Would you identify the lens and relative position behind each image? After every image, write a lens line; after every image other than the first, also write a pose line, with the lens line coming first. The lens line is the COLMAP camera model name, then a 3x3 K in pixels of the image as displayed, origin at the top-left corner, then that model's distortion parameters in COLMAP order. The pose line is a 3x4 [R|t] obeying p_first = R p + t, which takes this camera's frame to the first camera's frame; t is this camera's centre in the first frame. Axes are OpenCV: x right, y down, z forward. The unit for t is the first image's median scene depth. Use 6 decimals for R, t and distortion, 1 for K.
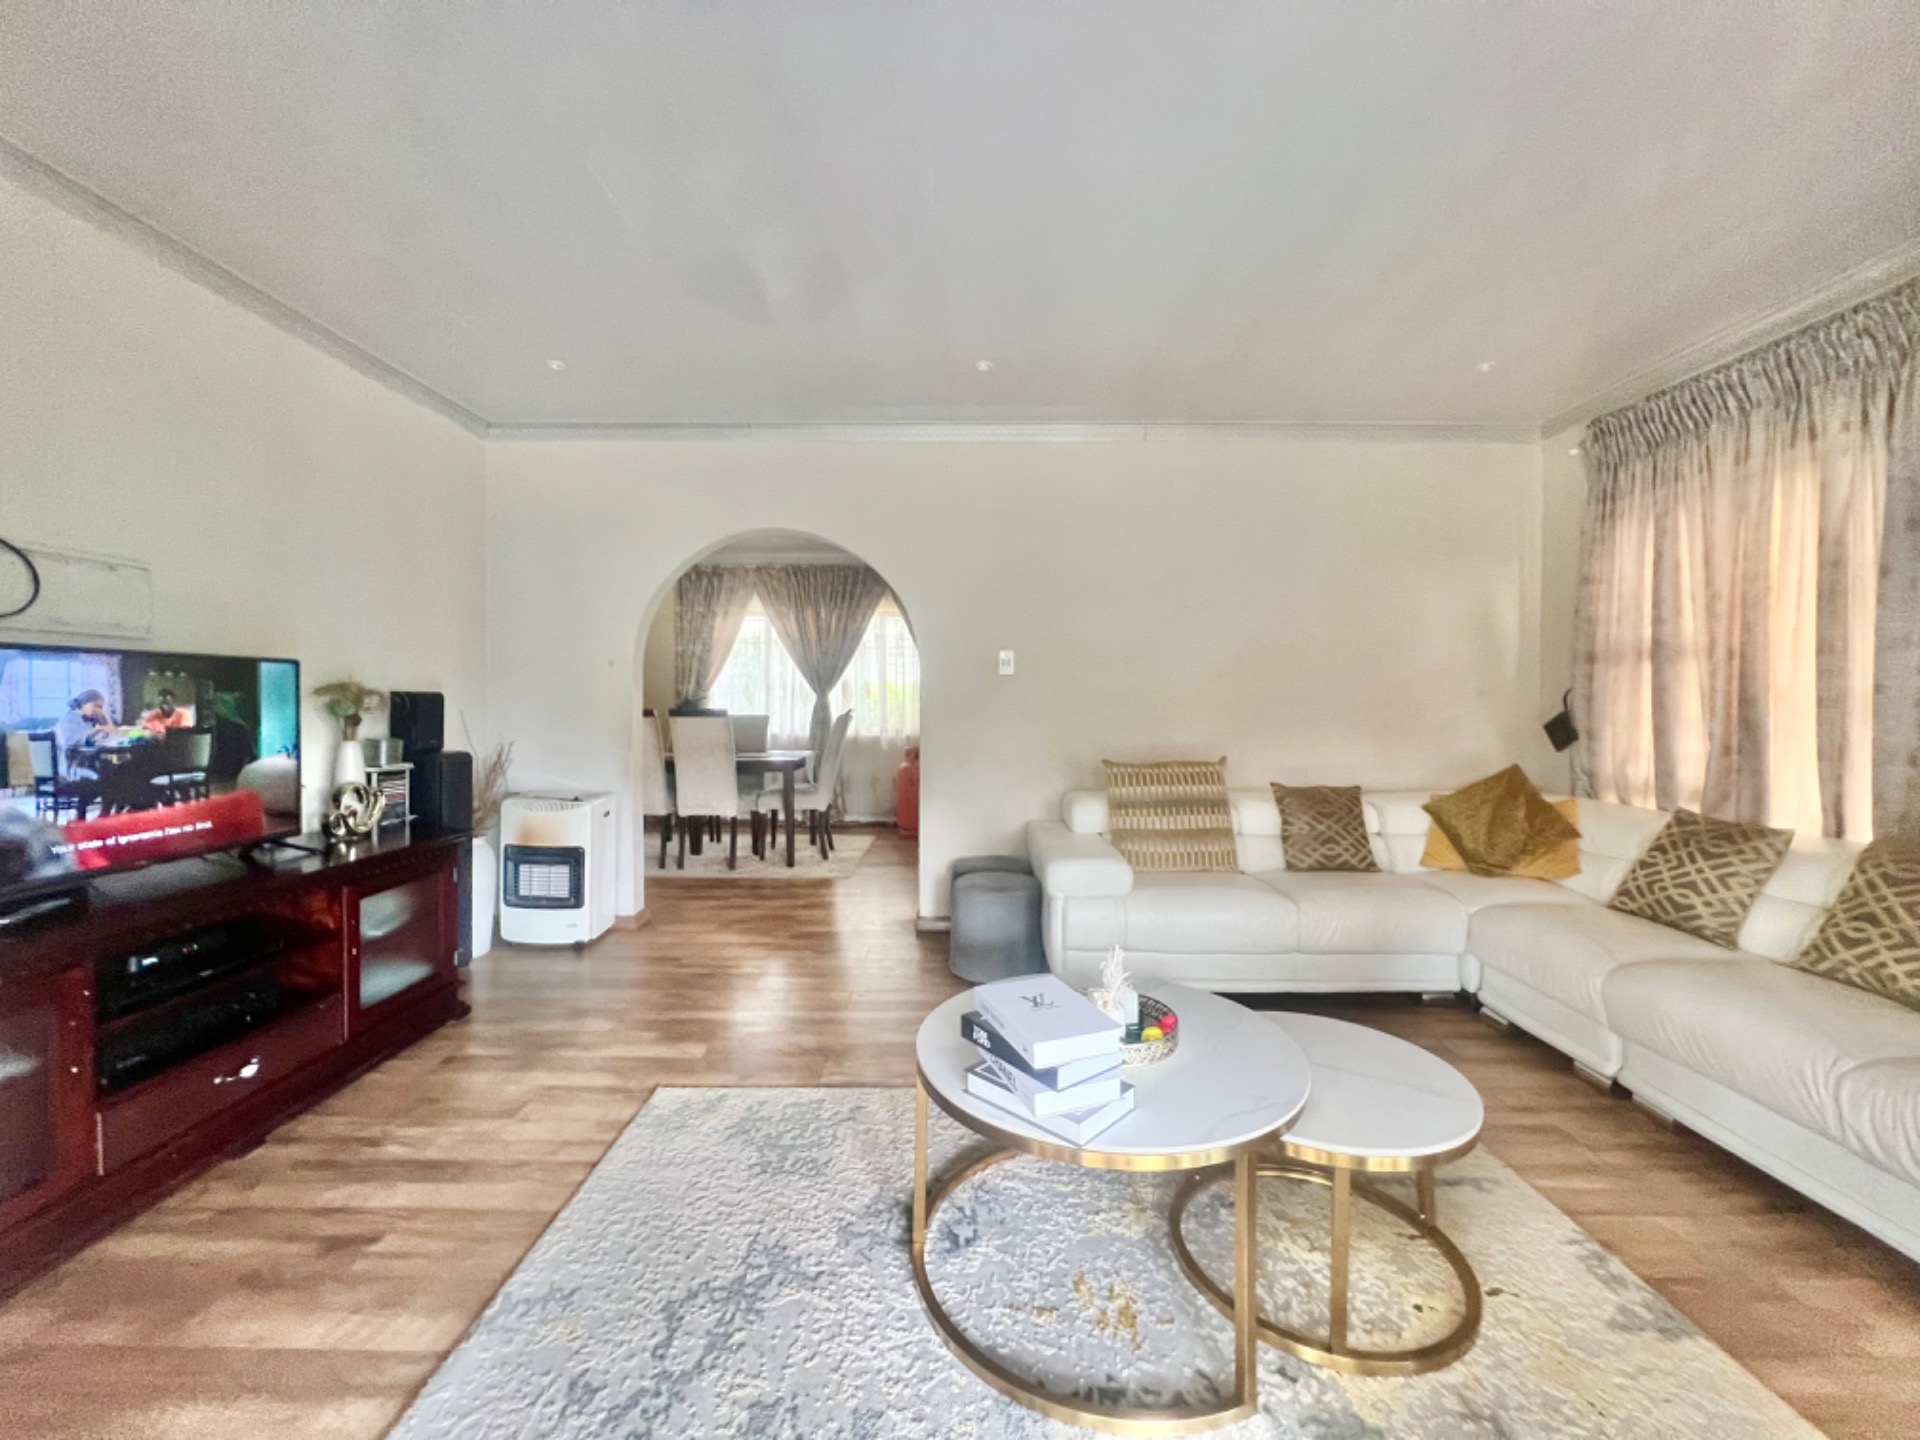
lens RADIAL K [[768.8, 0, 960.7], [0, 768.8, 701.6], [0, 0, 1]] dist [-0.004564, 0.001755]
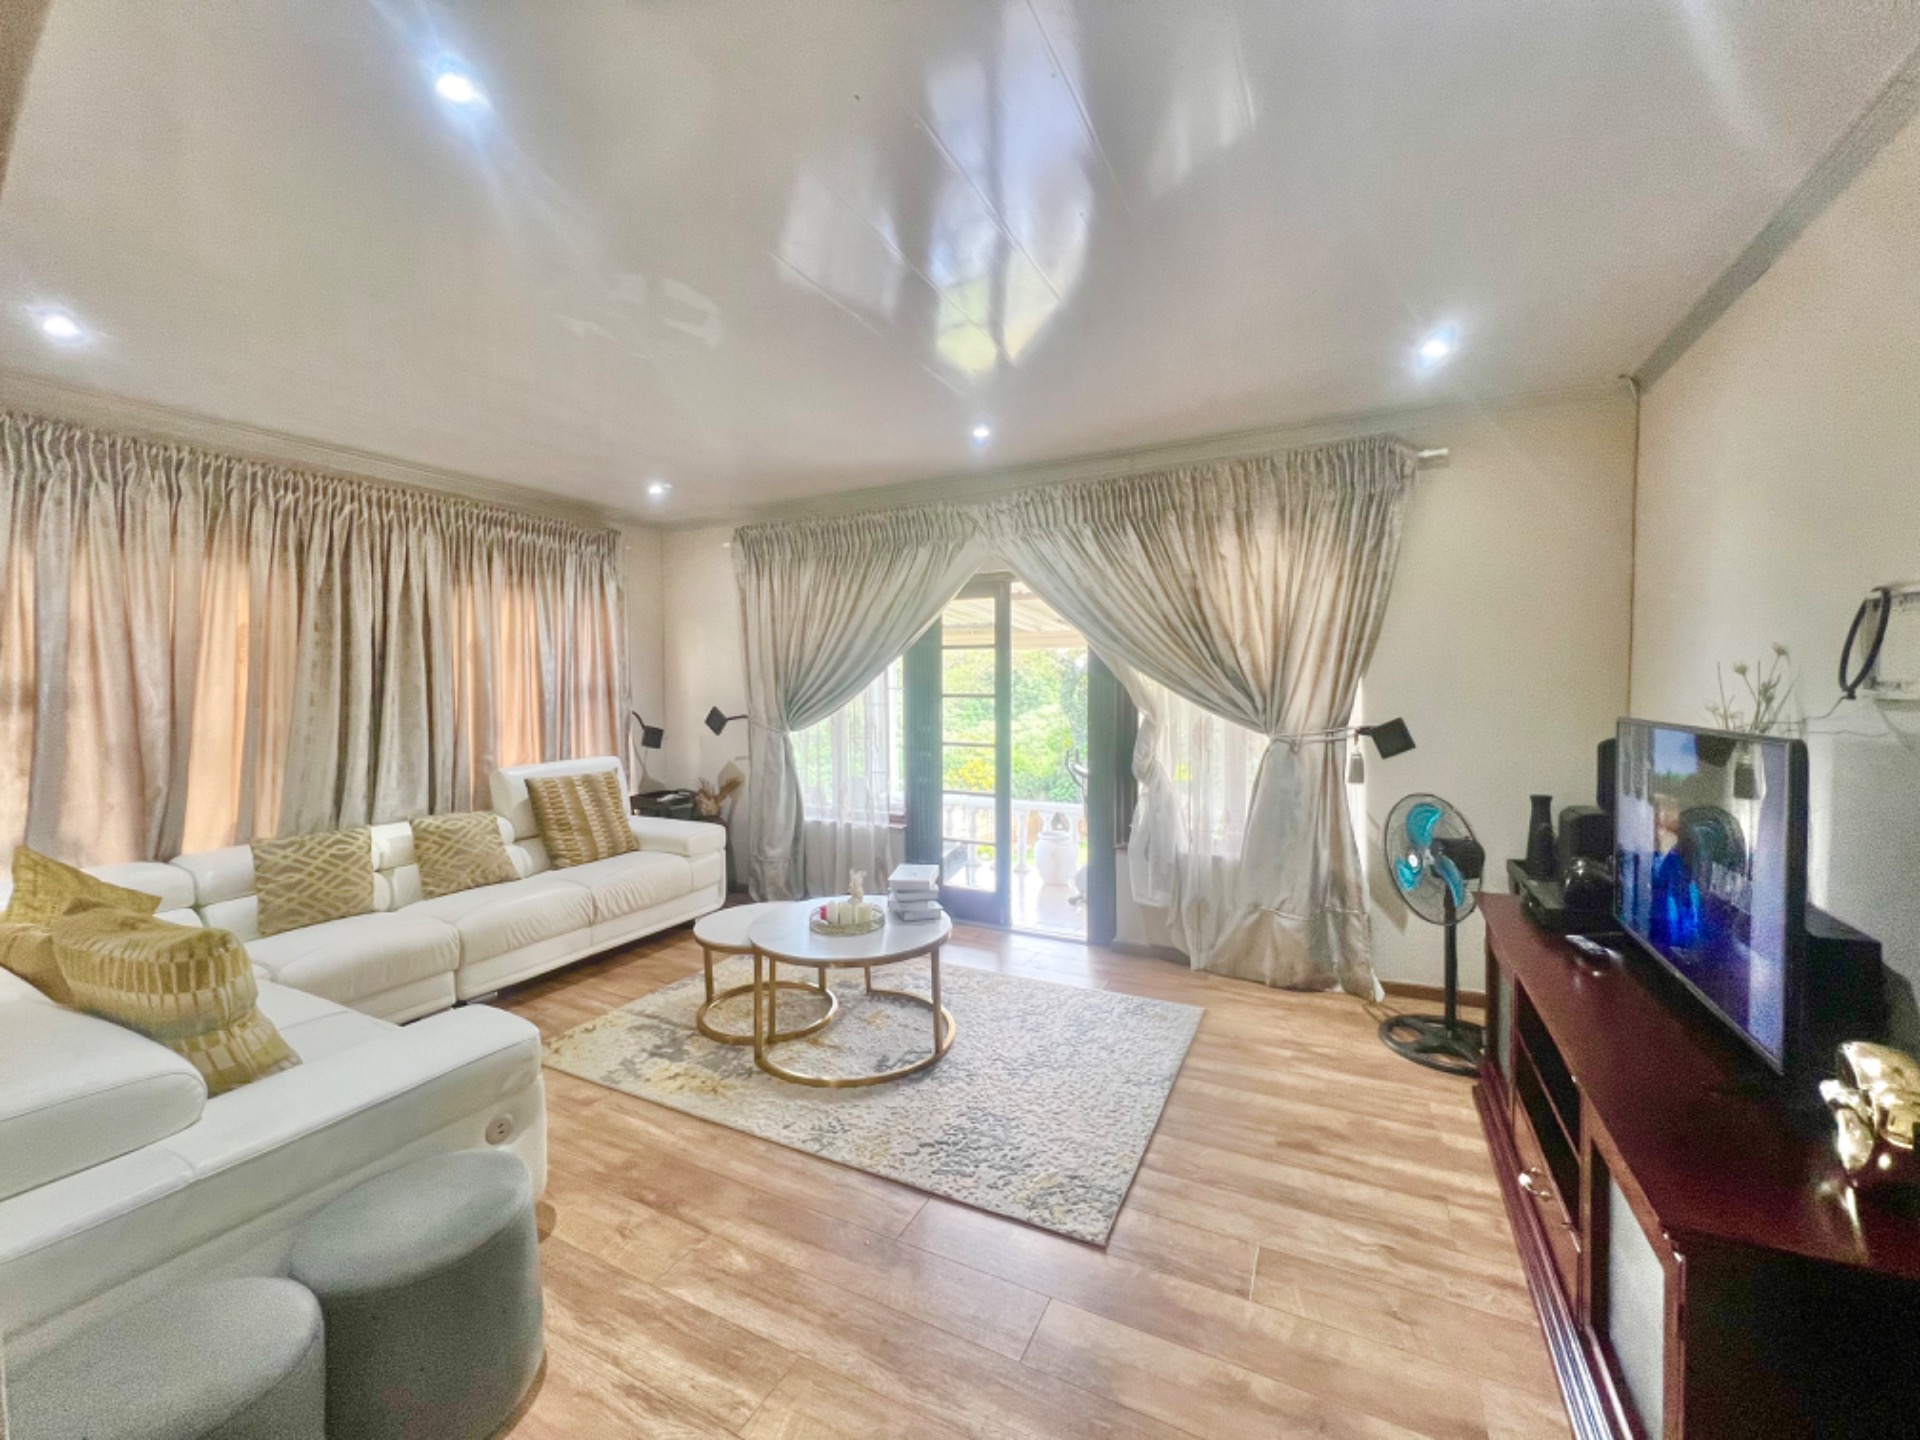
lens RADIAL K [[768.8, 0, 966.1], [0, 768.8, 709.8], [0, 0, 1]] dist [-0.004564, 0.001755]
pose [[-0.896999, -0.008765, 0.441947, -0.793383], [0.011372, 0.999015, 0.042894, -0.136106], [-0.441887, 0.043502, -0.896015, 2.266054]]
